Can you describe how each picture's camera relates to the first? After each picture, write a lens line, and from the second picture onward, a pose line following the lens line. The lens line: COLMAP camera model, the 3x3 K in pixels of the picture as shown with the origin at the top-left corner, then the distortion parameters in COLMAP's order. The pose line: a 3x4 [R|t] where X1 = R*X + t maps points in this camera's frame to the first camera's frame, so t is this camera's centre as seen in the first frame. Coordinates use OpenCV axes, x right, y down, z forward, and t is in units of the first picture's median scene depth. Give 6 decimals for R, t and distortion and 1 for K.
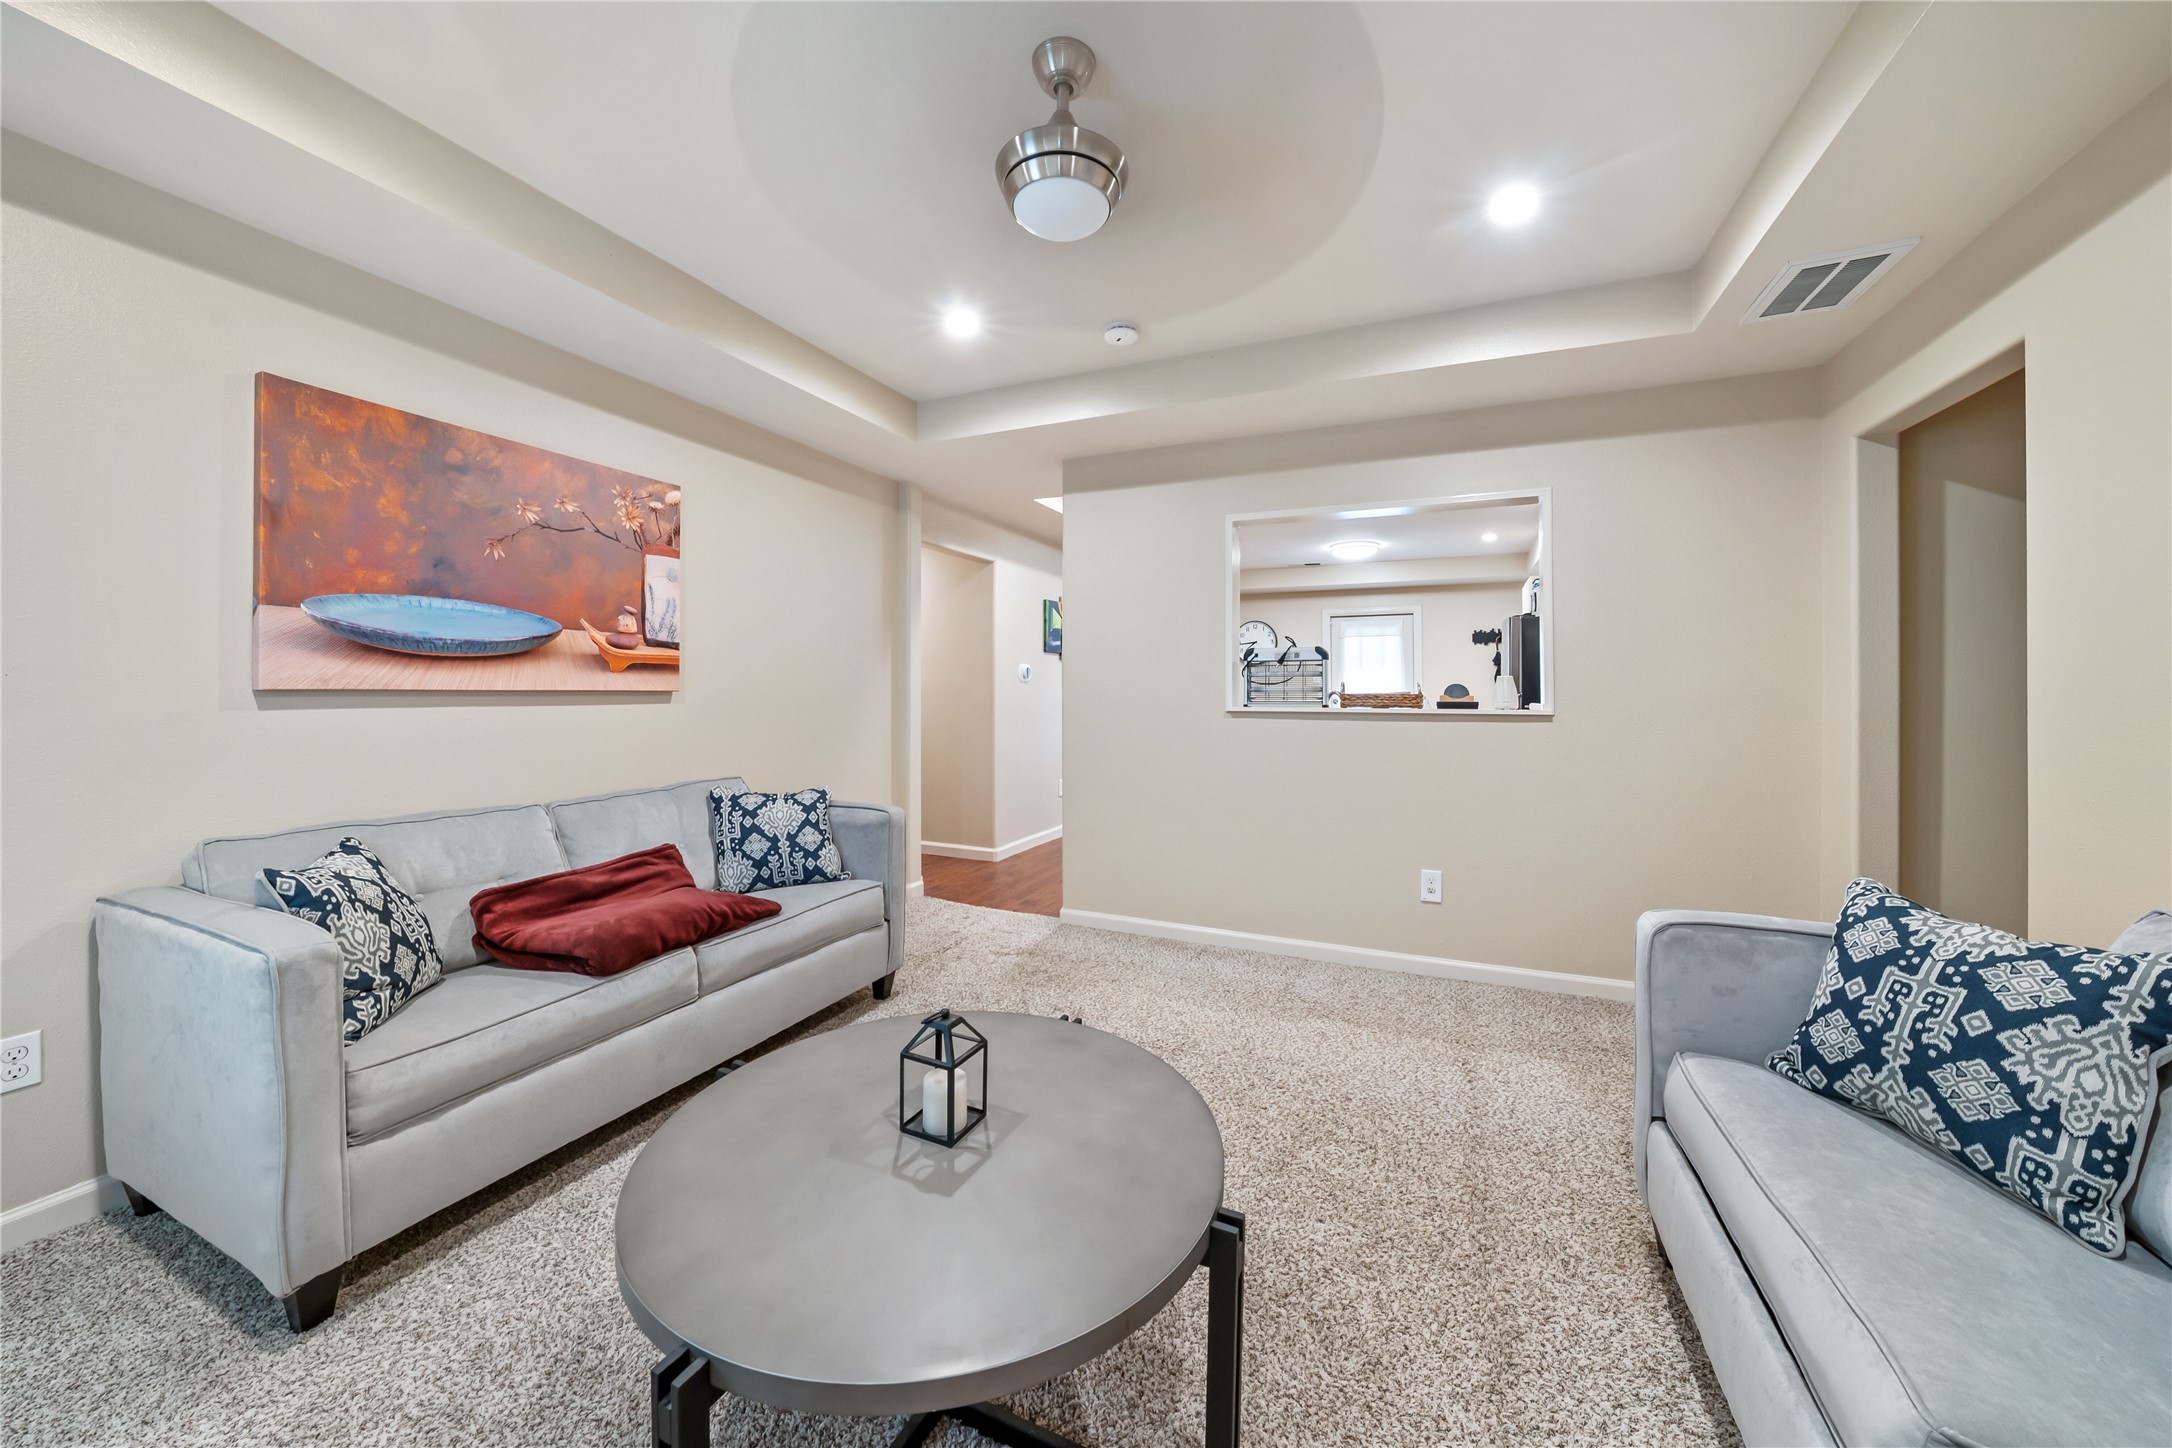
lens RADIAL K [[760.8, 0, 1073.5], [0, 760.8, 703.1], [0, 0, 1]] dist [-0.022697, 0.003493]
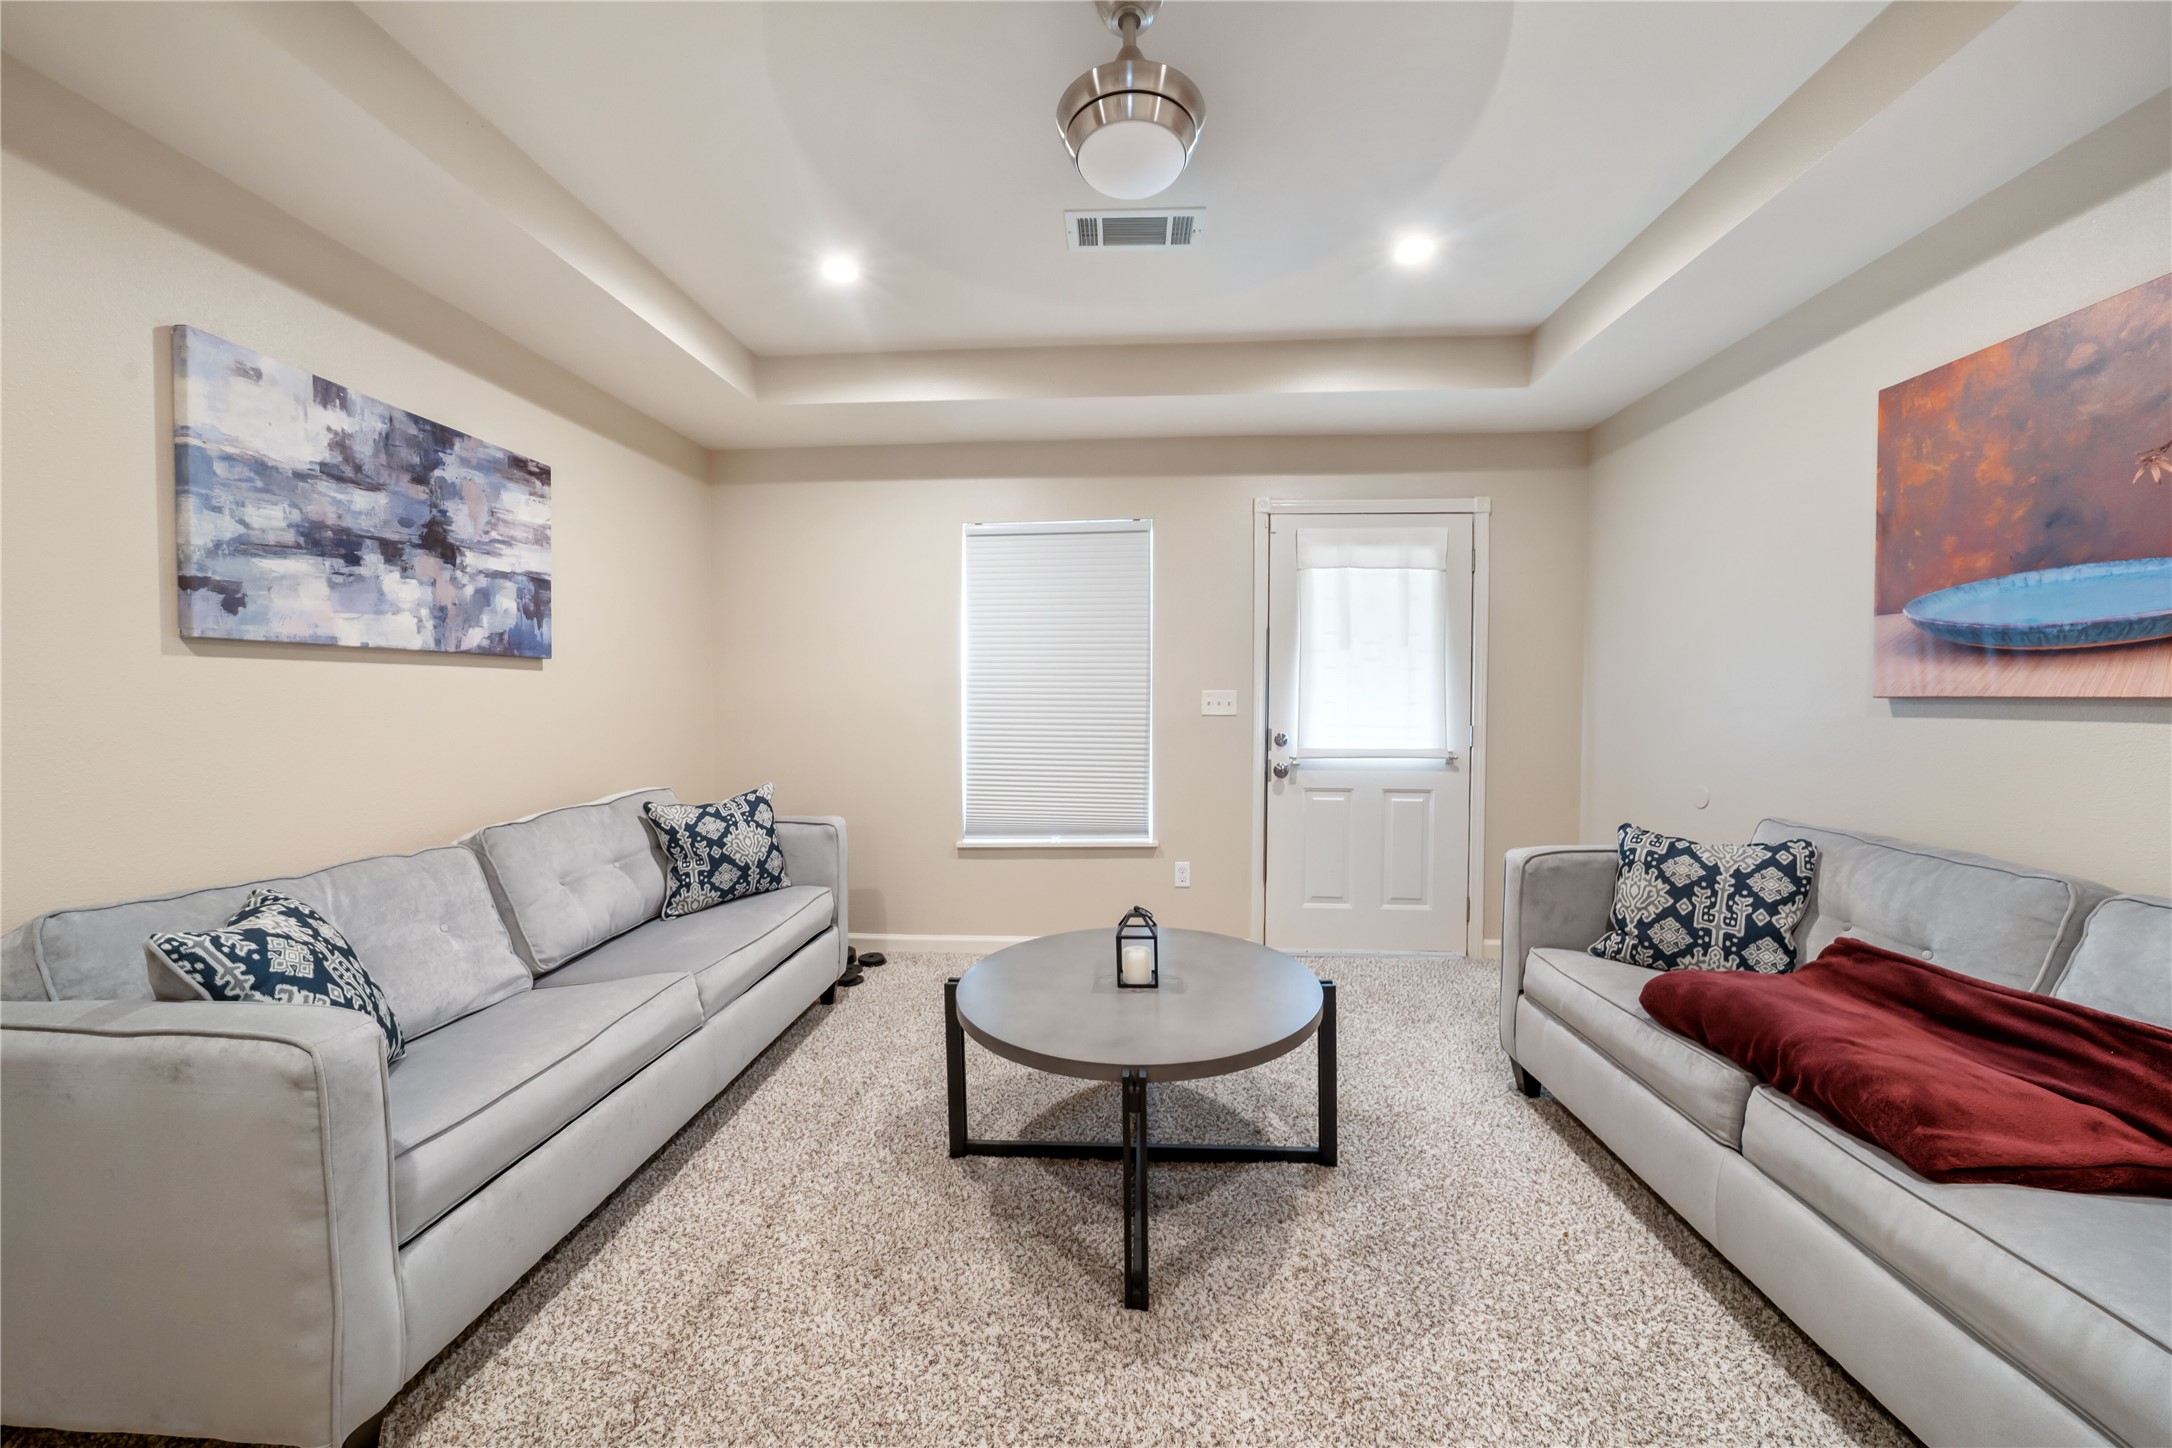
lens RADIAL K [[765.5, 0, 1103.3], [0, 765.5, 714.4], [0, 0, 1]] dist [-0.024290, 0.005991]
pose [[-0.926264, 0.010710, -0.376723, 0.257131], [-0.003336, 0.999324, 0.036611, -0.023914], [0.376860, 0.035168, -0.925602, 1.295141]]
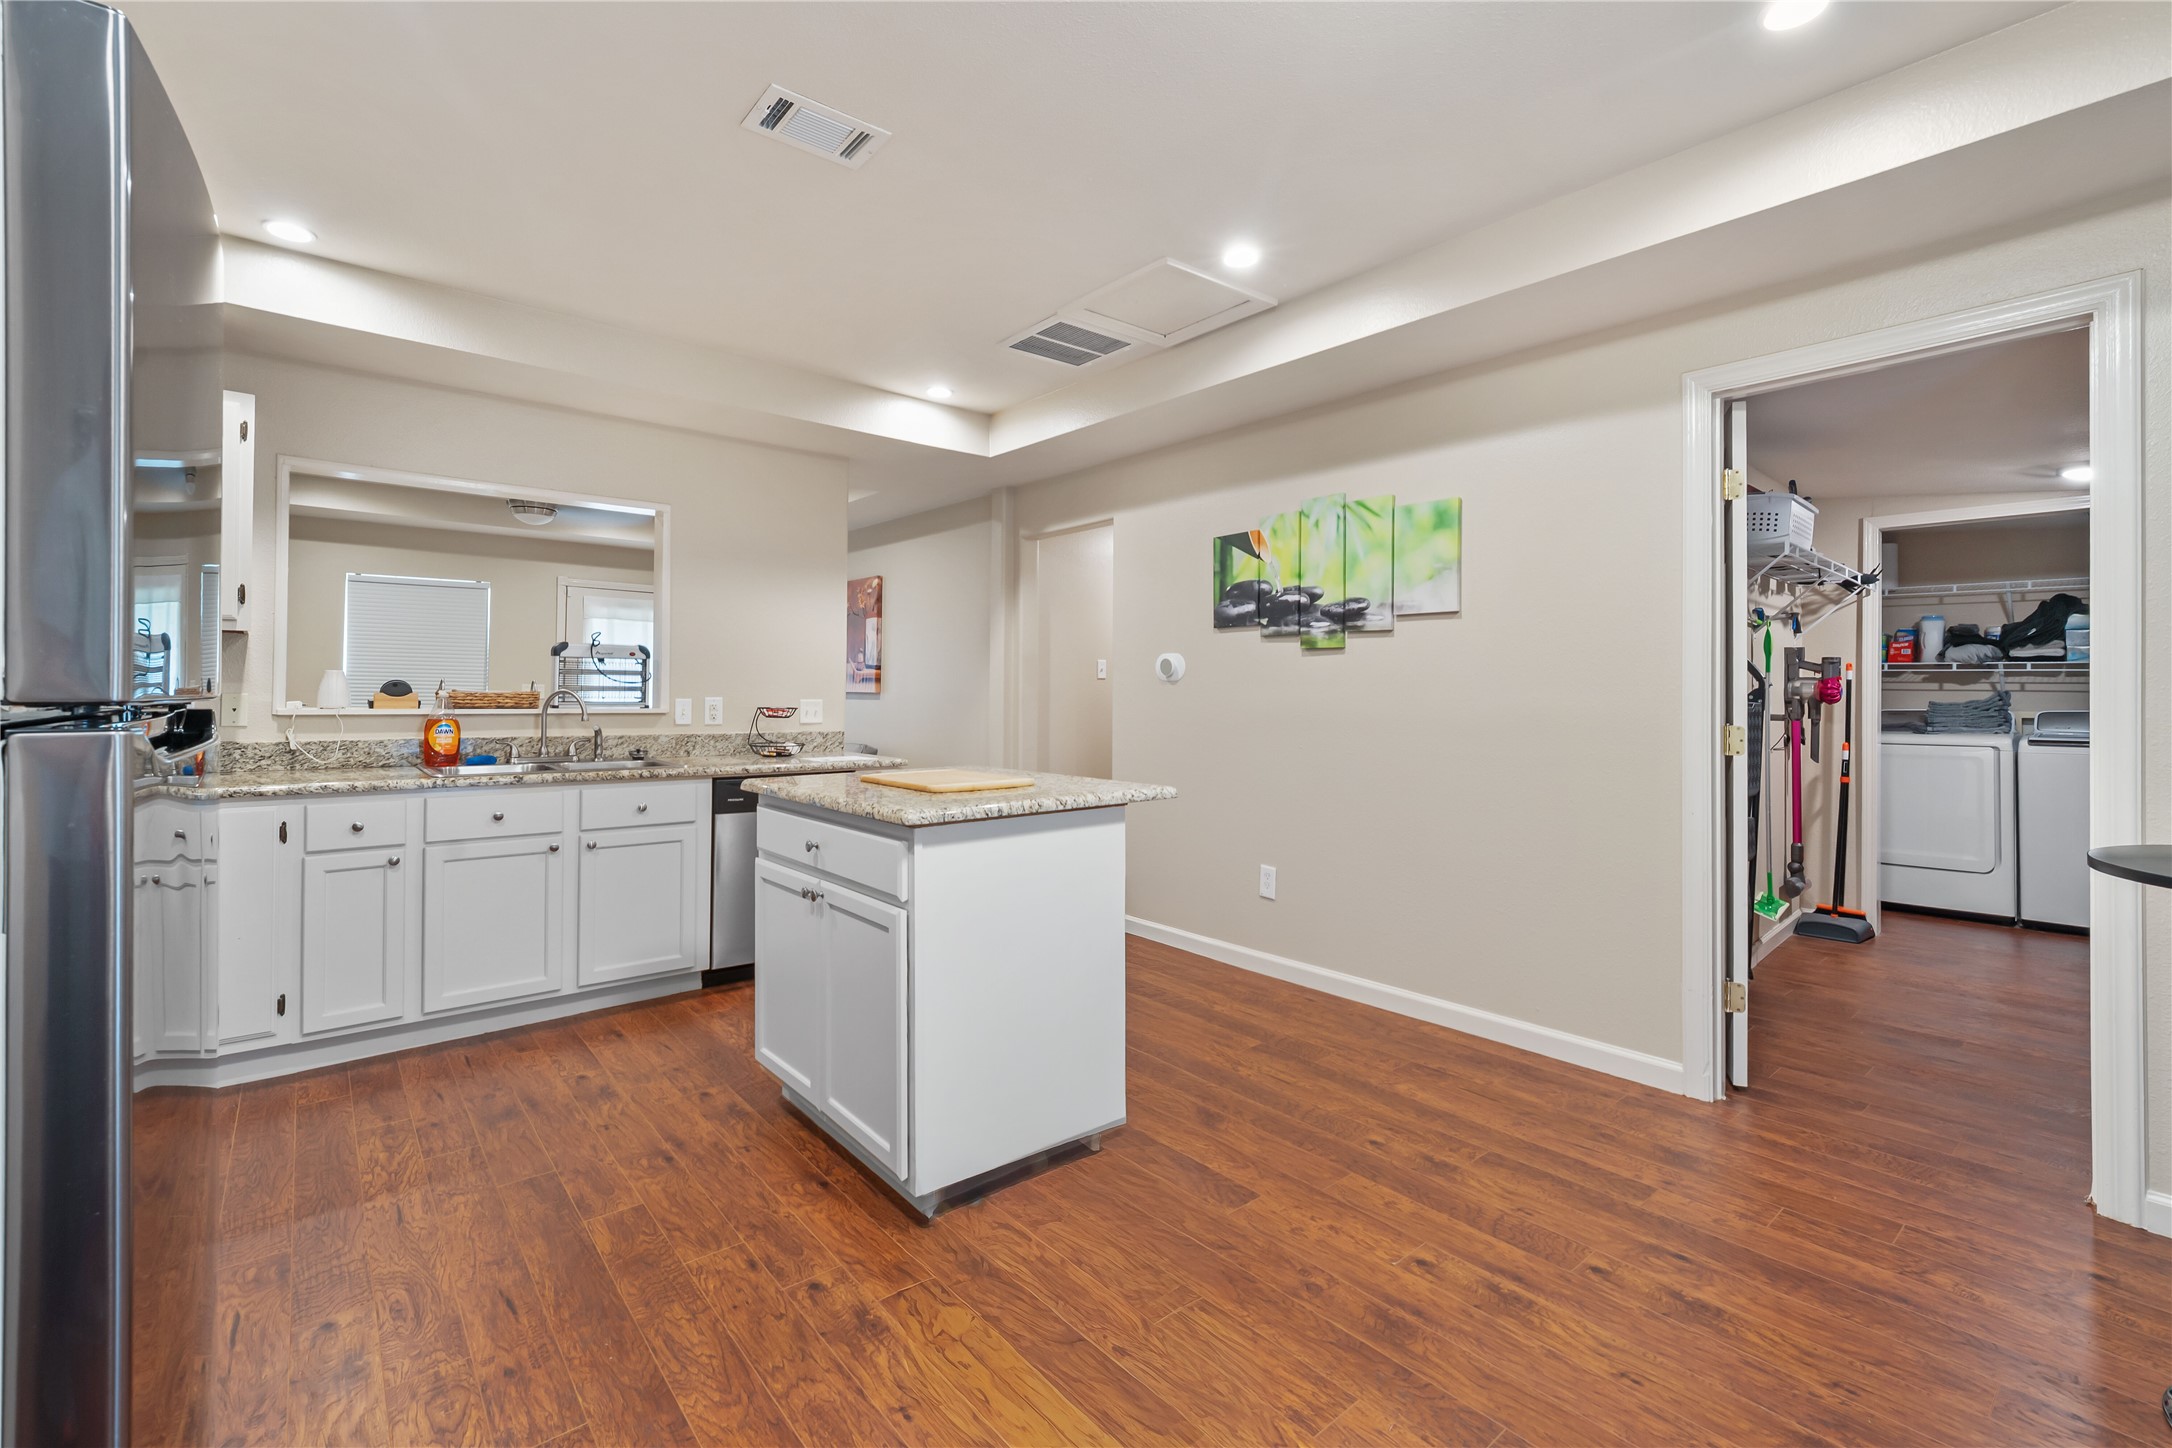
lens RADIAL K [[948.9, 0, 1092.6], [0, 948.9, 683.0], [0, 0, 1]] dist [-0.012084, 0.004058]
pose [[-0.410309, -0.014648, -0.911829, 1.605822], [-0.022661, 0.999726, -0.005863, -0.046096], [0.911665, 0.018258, -0.410529, 3.011825]]
